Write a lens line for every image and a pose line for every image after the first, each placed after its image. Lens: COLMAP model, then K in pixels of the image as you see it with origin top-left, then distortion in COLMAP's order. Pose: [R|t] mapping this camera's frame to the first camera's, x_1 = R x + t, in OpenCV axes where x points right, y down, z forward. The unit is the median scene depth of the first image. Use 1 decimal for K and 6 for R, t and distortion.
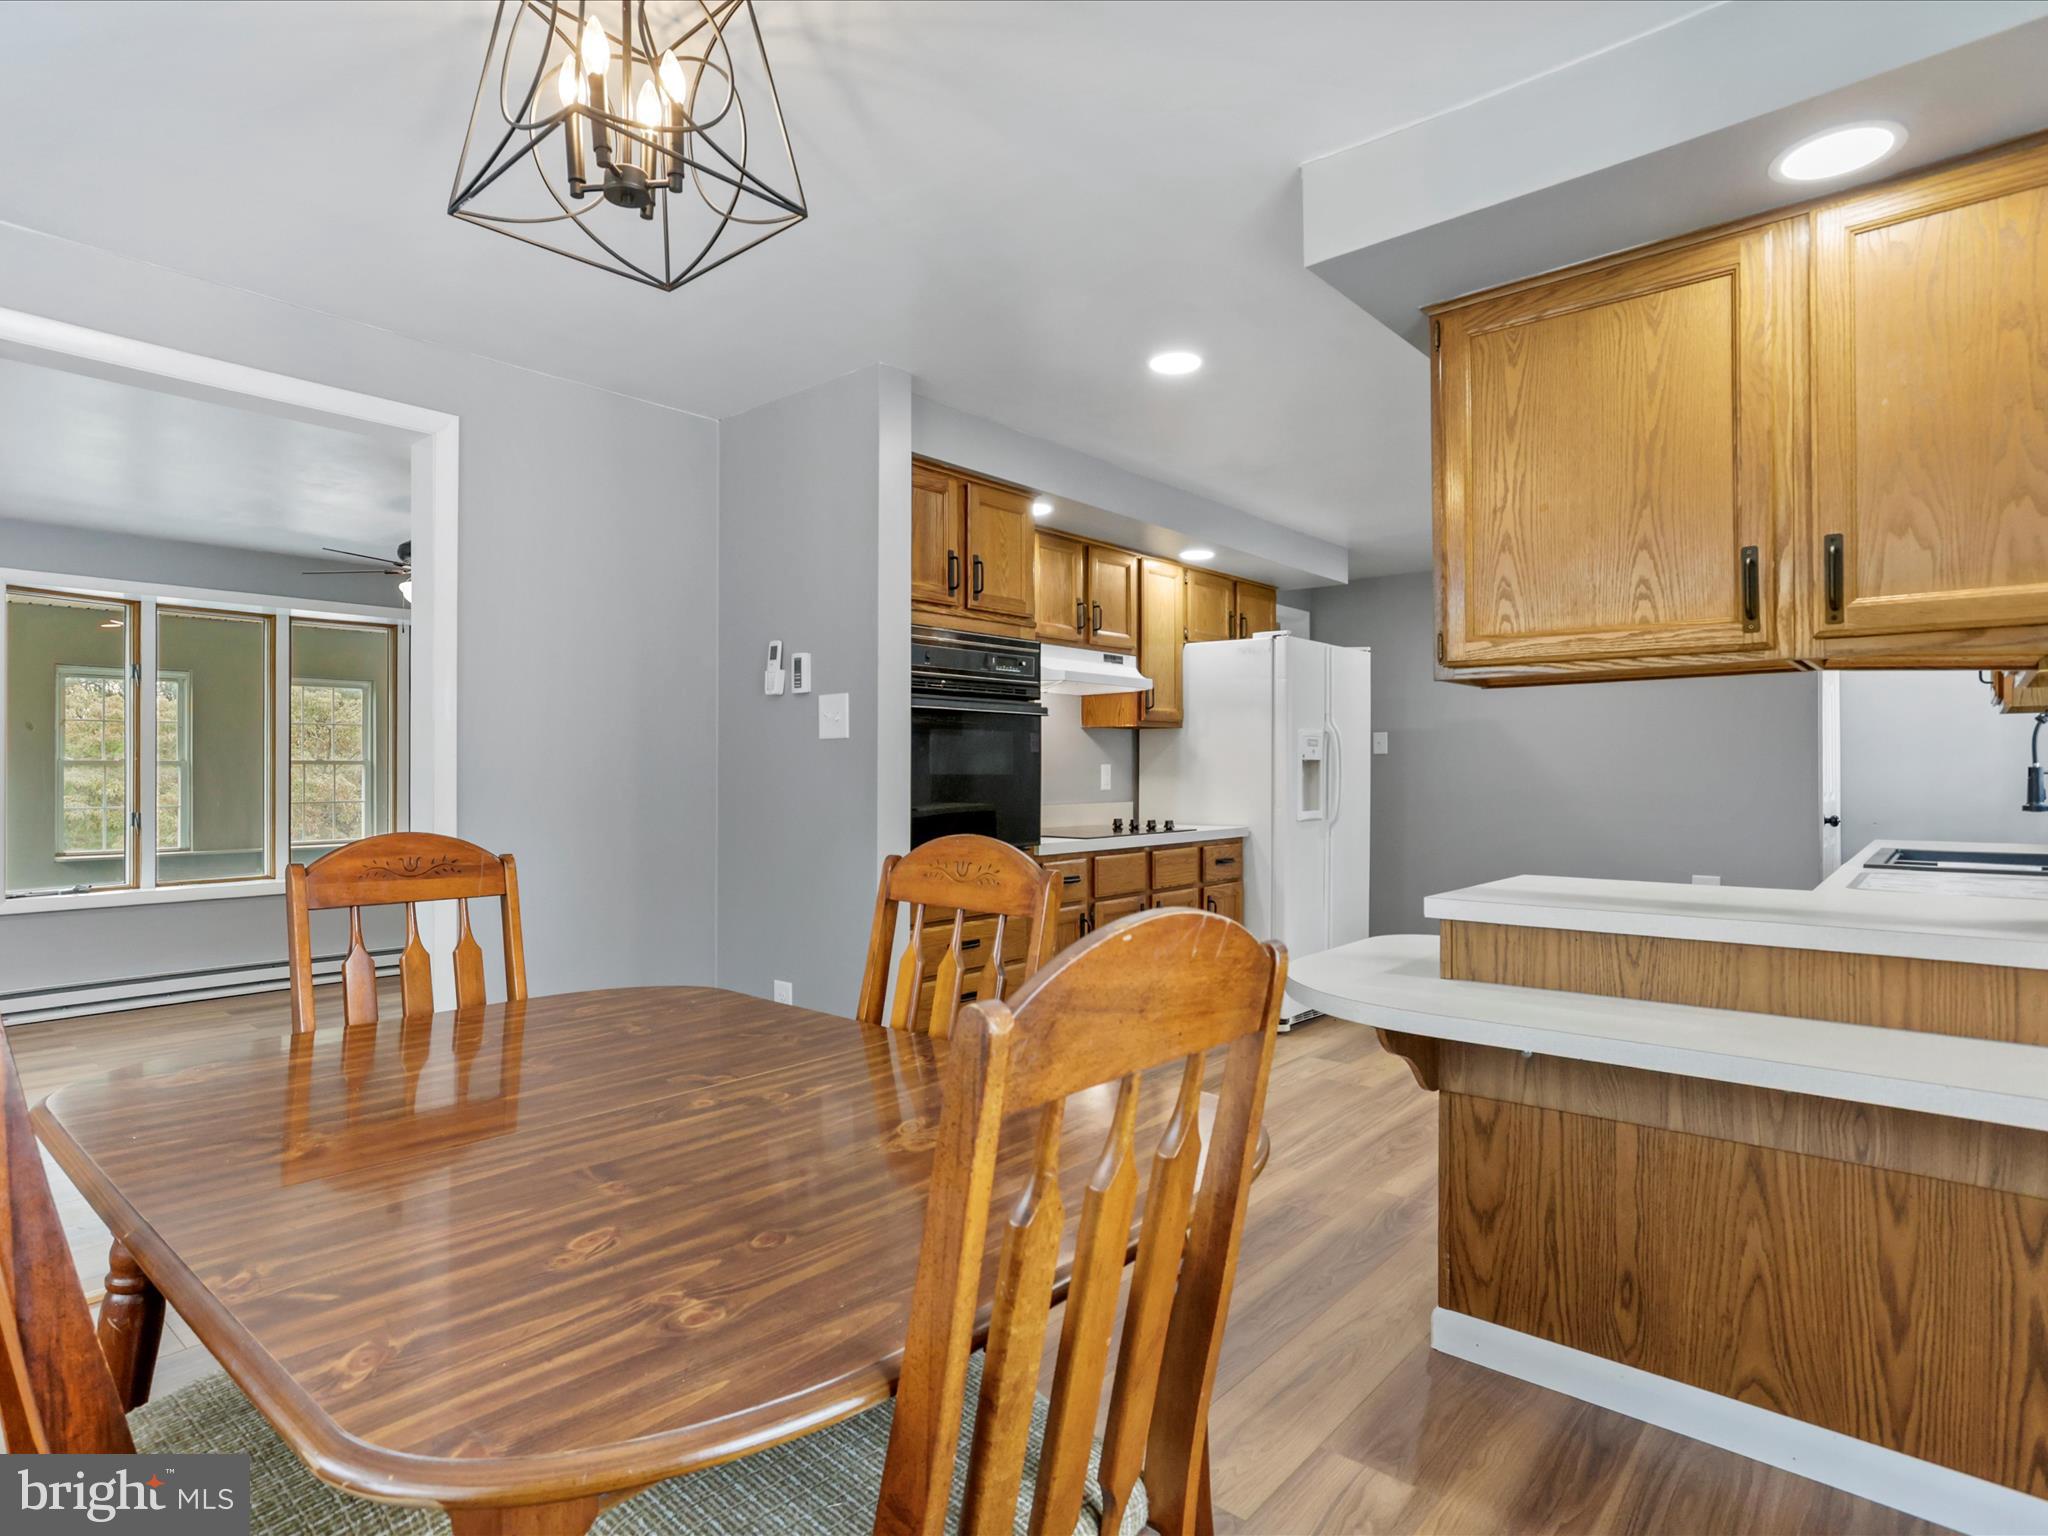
lens RADIAL K [[1132.5, 0, 1014.3], [0, 1132.5, 764.8], [0, 0, 1]] dist [-0.037060, 0.015977]
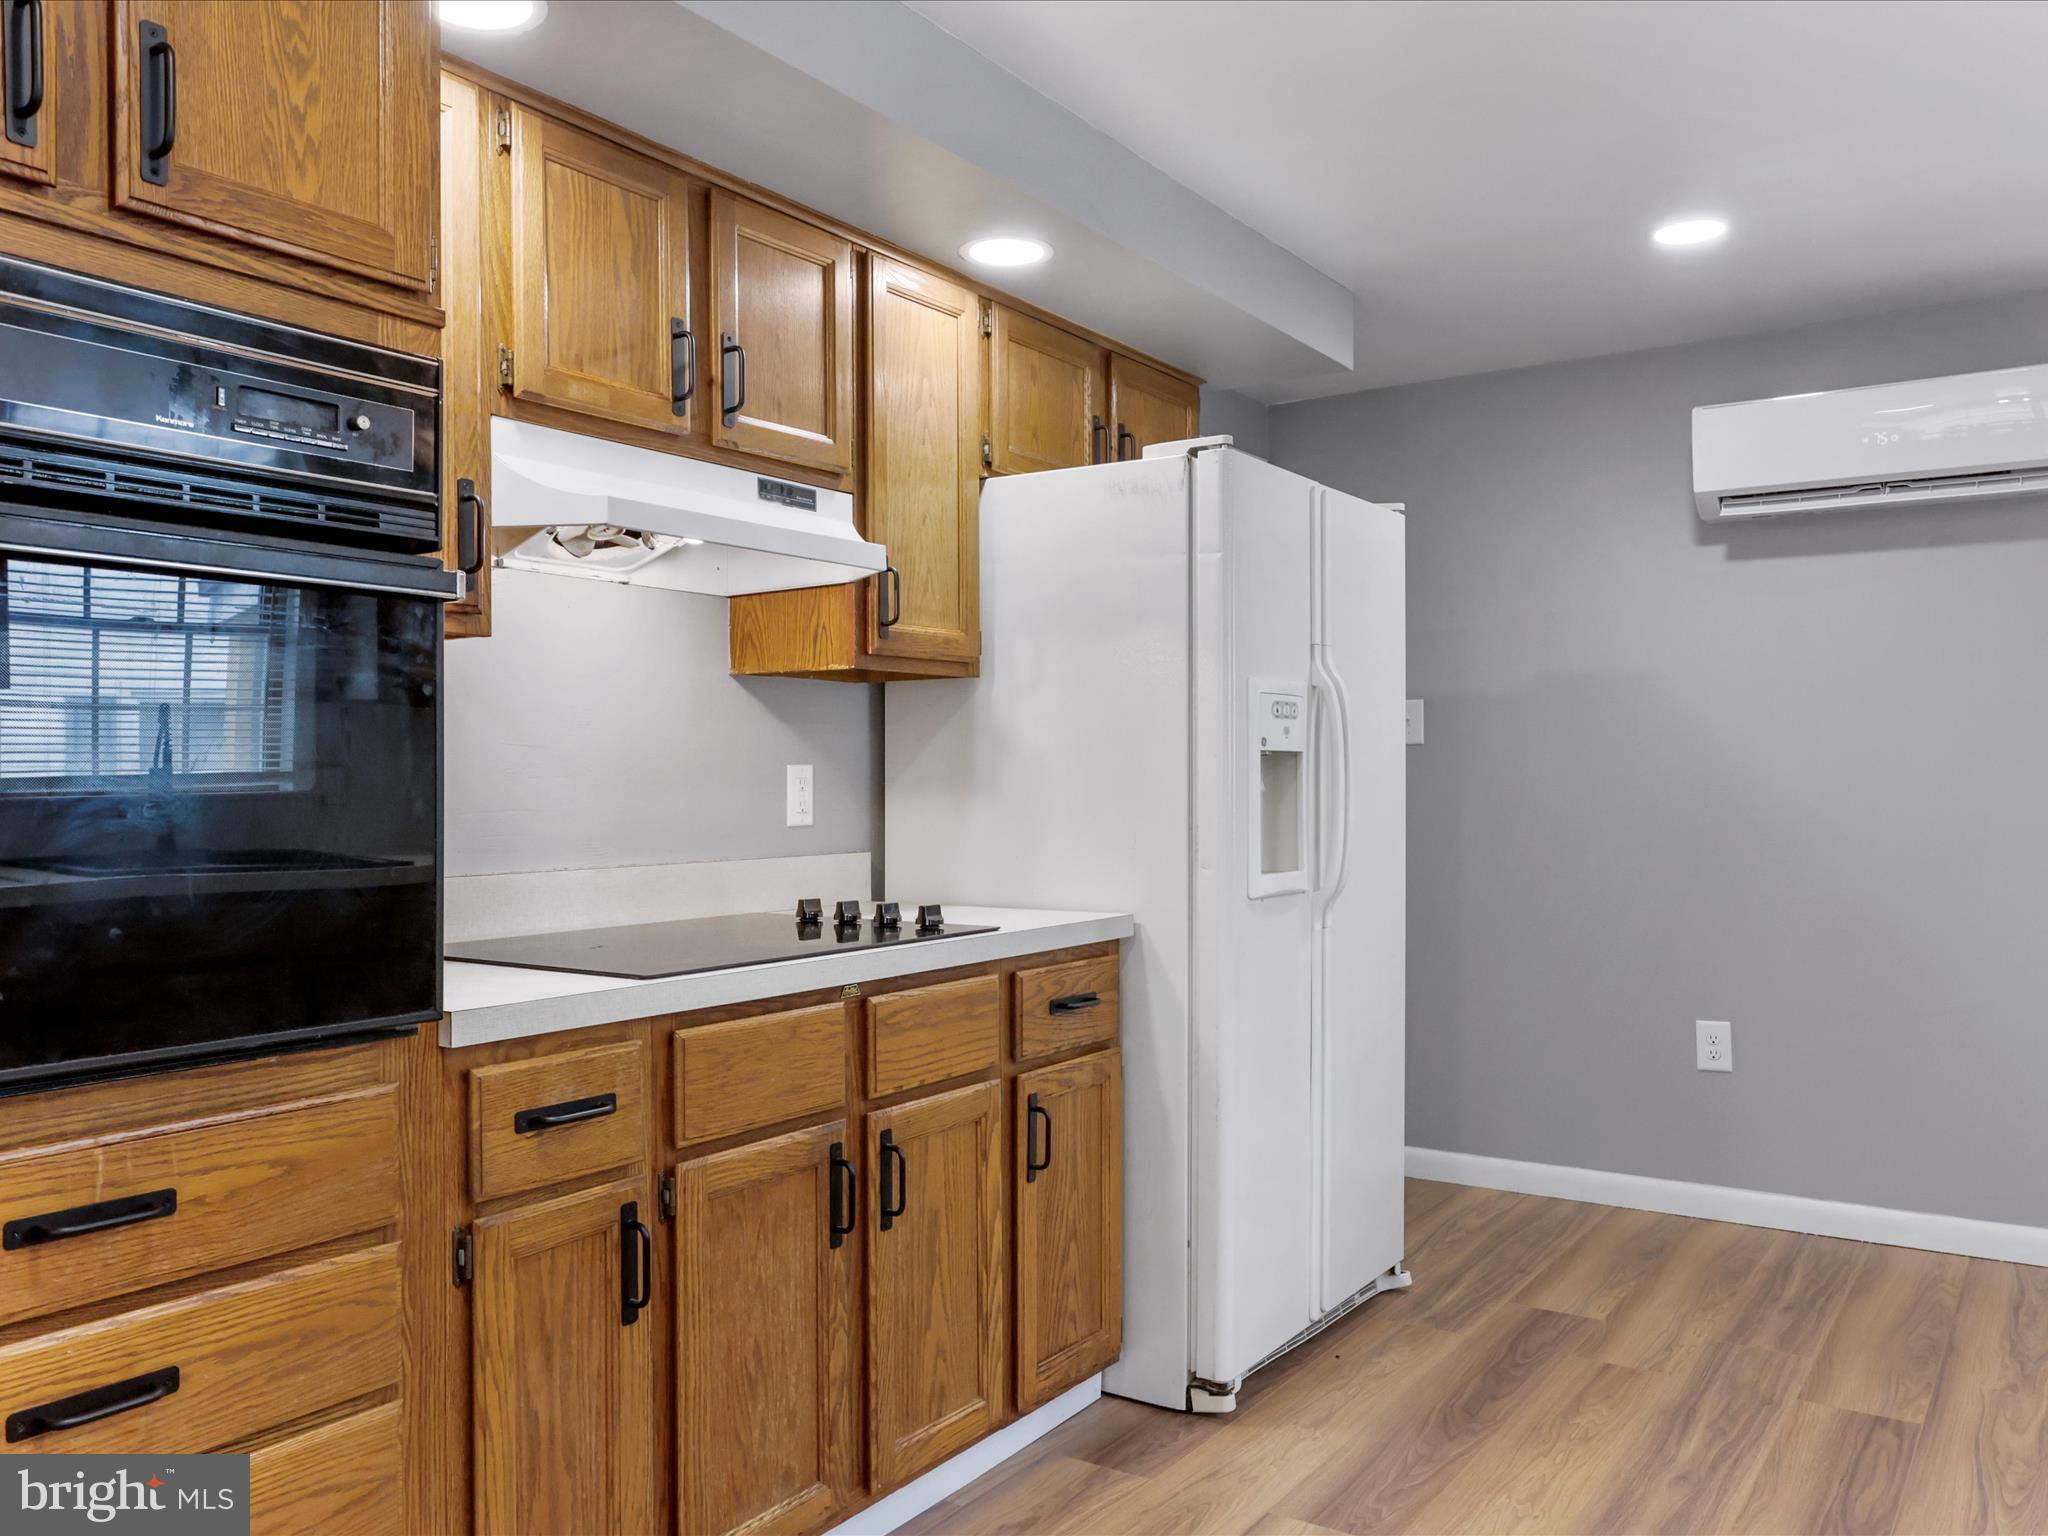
lens RADIAL K [[1626.7, 0, 1021.4], [0, 1626.7, 760.8], [0, 0, 1]] dist [-0.004152, 0.003387]
pose [[0.993638, -0.003536, 0.112567, 0.101416], [0.004510, 0.999955, -0.008397, 0.003850], [-0.112532, 0.008851, 0.993609, 0.420639]]
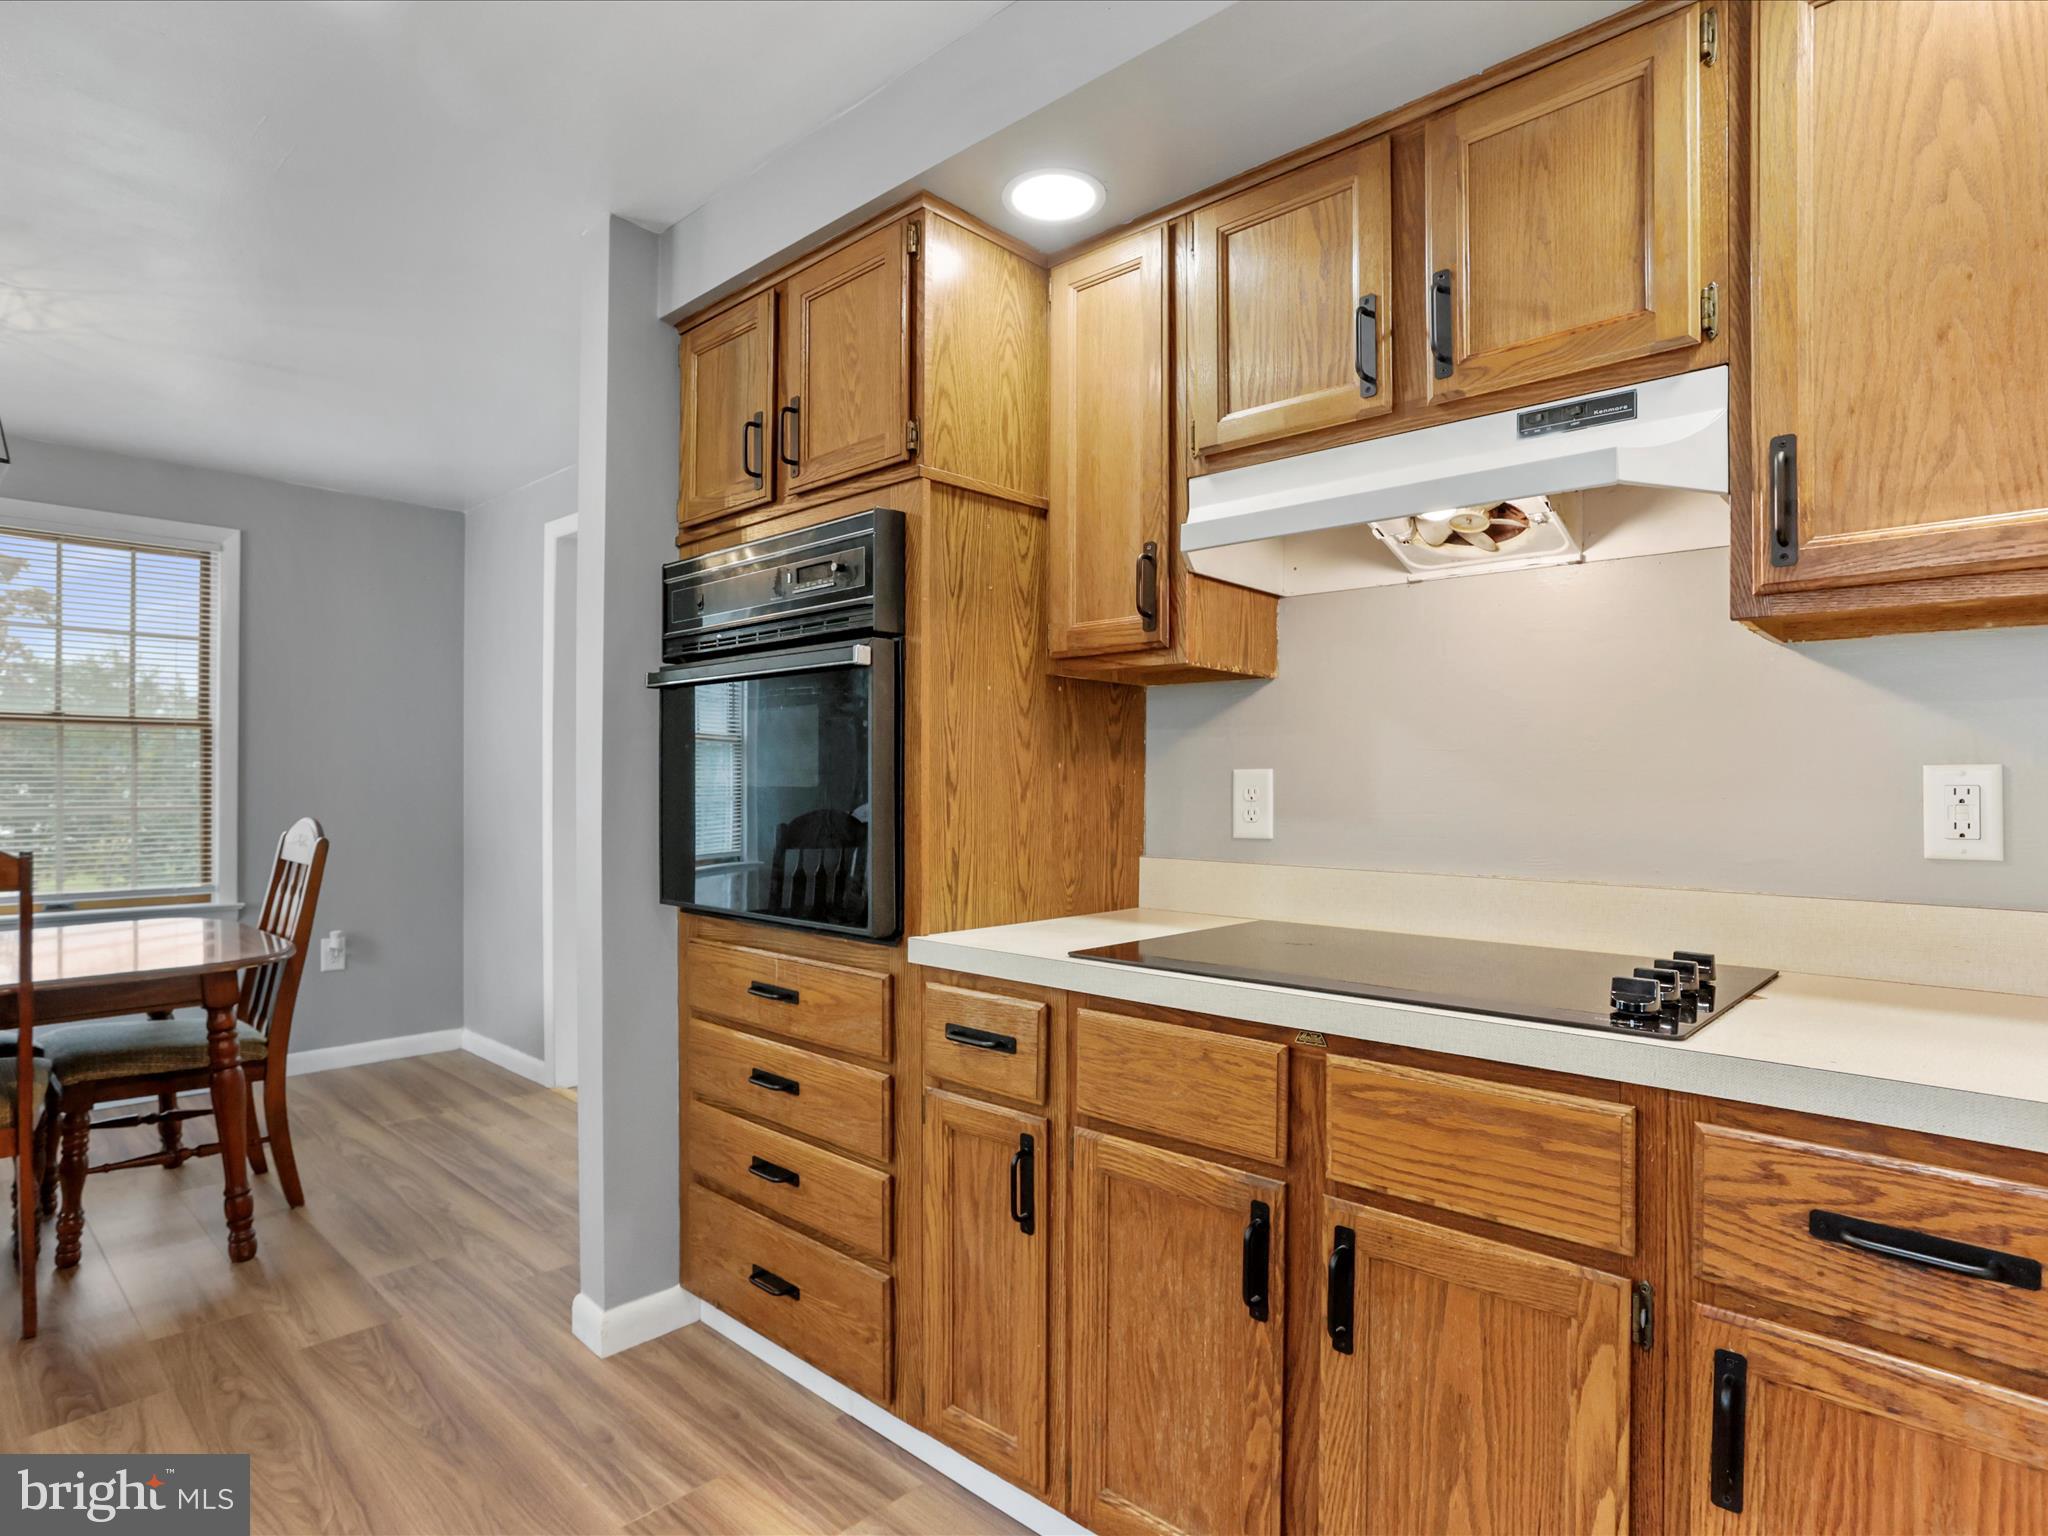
lens RADIAL K [[1132.5, 0, 1022.7], [0, 1132.5, 781.2], [0, 0, 1]] dist [-0.037060, 0.015977]
pose [[-0.055242, -0.001807, -0.998471, 0.382833], [-0.000706, 0.999998, -0.001771, 0.004843], [0.998473, 0.000607, -0.055243, 0.844929]]
